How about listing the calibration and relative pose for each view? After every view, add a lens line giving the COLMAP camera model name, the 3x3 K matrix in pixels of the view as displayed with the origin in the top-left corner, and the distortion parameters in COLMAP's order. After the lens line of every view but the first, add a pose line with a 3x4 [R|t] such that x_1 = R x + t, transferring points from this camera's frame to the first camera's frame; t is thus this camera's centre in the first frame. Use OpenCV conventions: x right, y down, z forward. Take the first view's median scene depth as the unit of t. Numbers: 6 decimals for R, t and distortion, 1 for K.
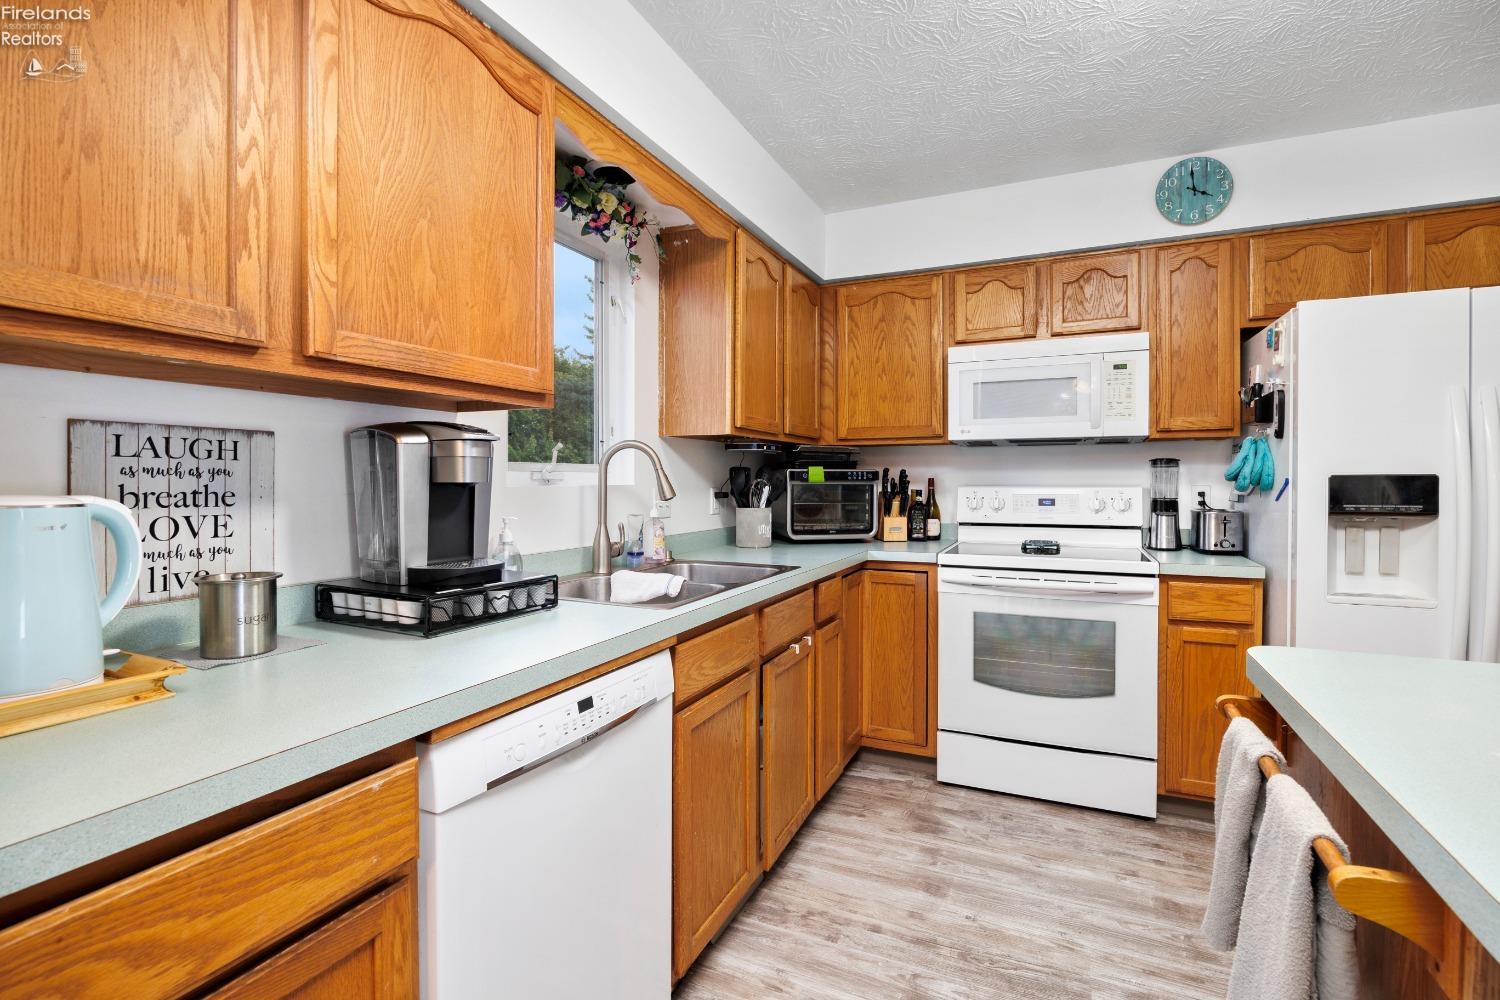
lens RADIAL K [[678.5, 0, 755.4], [0, 678.5, 486.2], [0, 0, 1]] dist [-0.018705, 0.002947]
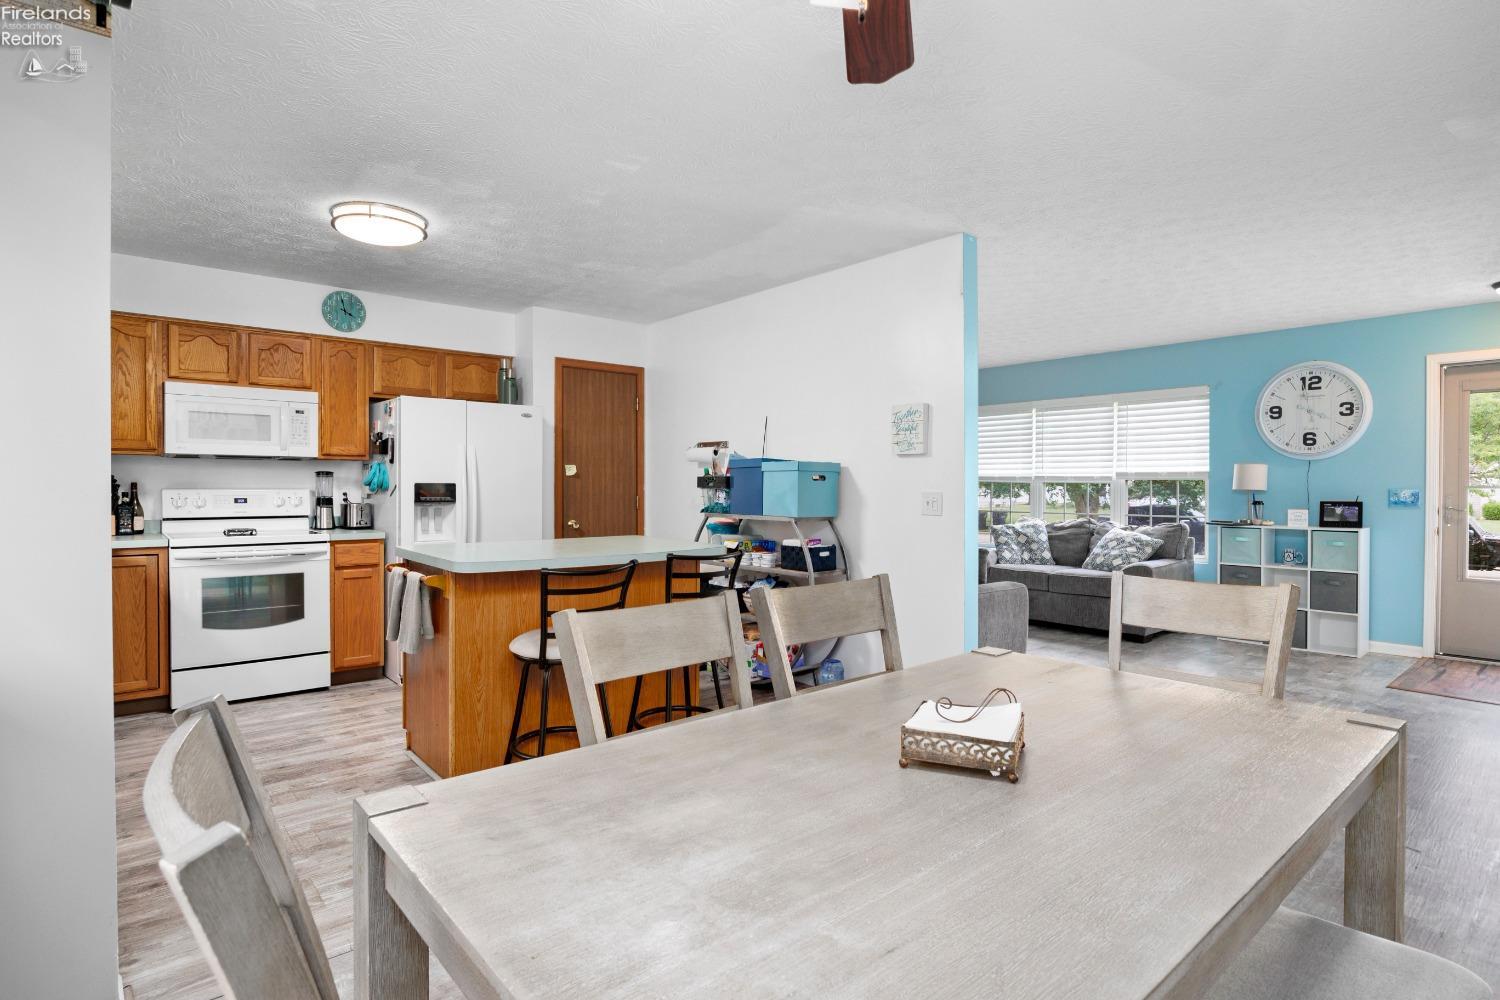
lens RADIAL K [[762.9, 0, 748.0], [0, 762.9, 497.5], [0, 0, 1]] dist [-0.010581, -0.000602]
pose [[0.422369, -0.008393, 0.906385, -0.680087], [0.004445, 0.999964, 0.007187, 0.013133], [-0.906413, 0.000993, 0.422392, -0.750673]]
